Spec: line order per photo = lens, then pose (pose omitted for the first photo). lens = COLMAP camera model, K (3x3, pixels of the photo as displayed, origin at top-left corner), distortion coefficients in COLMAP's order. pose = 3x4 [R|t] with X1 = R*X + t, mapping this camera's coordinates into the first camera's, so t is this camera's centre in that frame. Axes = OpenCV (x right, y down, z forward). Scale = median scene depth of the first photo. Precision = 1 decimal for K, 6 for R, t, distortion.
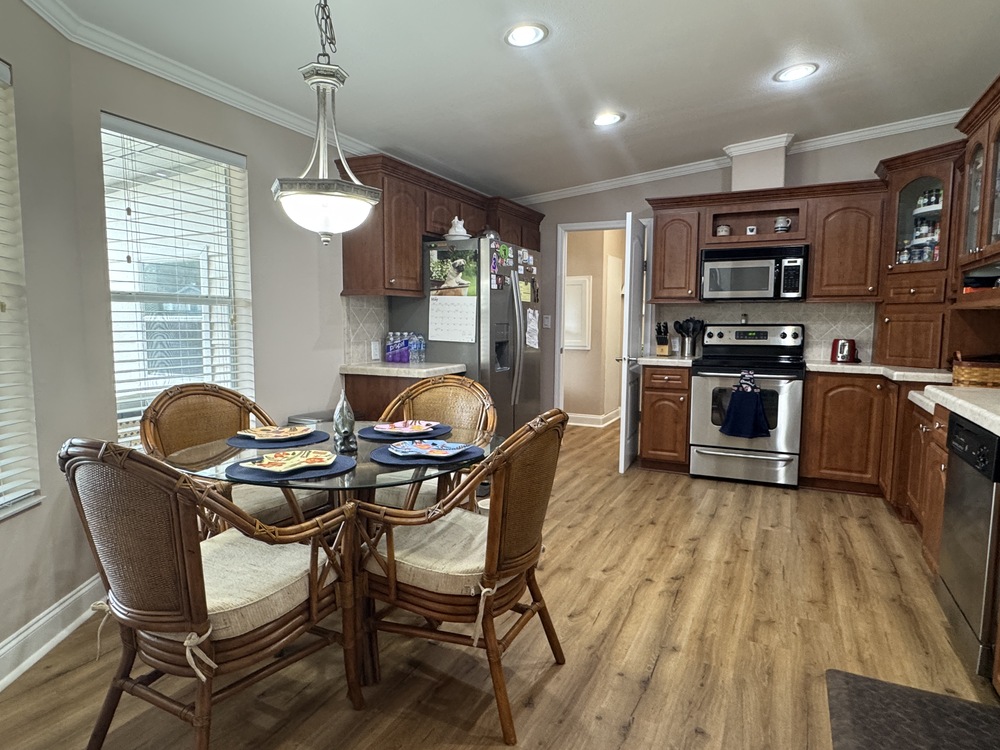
lens RADIAL K [[596.4, 0, 495.2], [0, 596.4, 376.0], [0, 0, 1]] dist [0.005773, -0.001104]
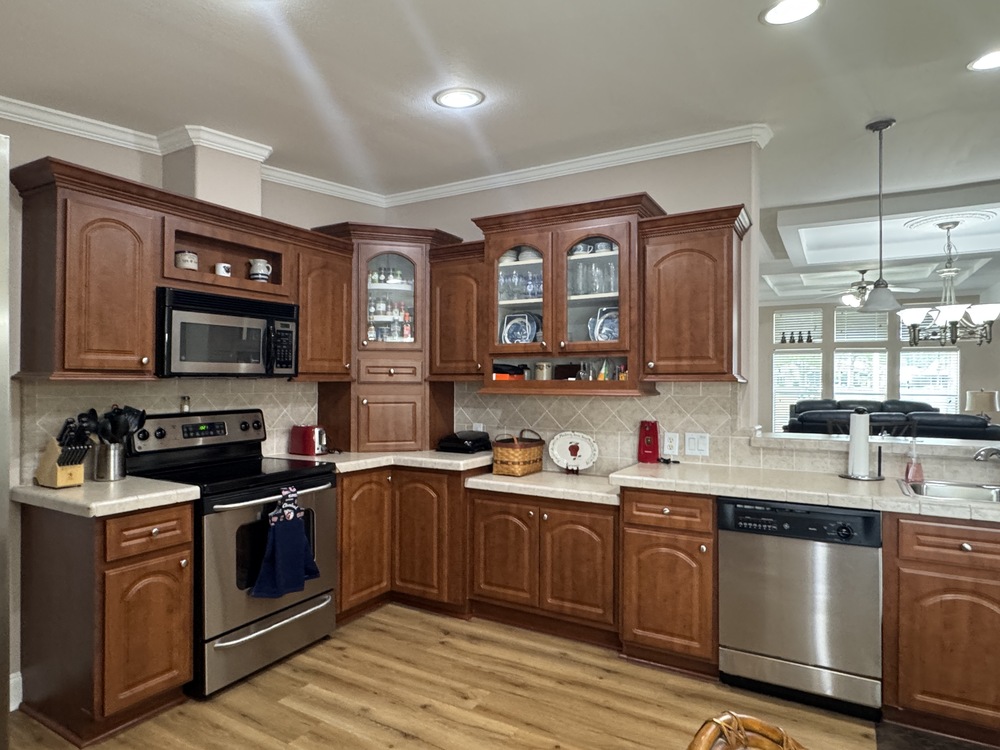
lens RADIAL K [[596.4, 0, 494.5], [0, 596.4, 375.6], [0, 0, 1]] dist [0.005773, -0.001104]
pose [[0.071789, 0.000029, 0.997420, -0.212014], [0.085526, 0.996317, -0.006185, -0.108026], [-0.993746, 0.085749, 0.071522, 0.723022]]
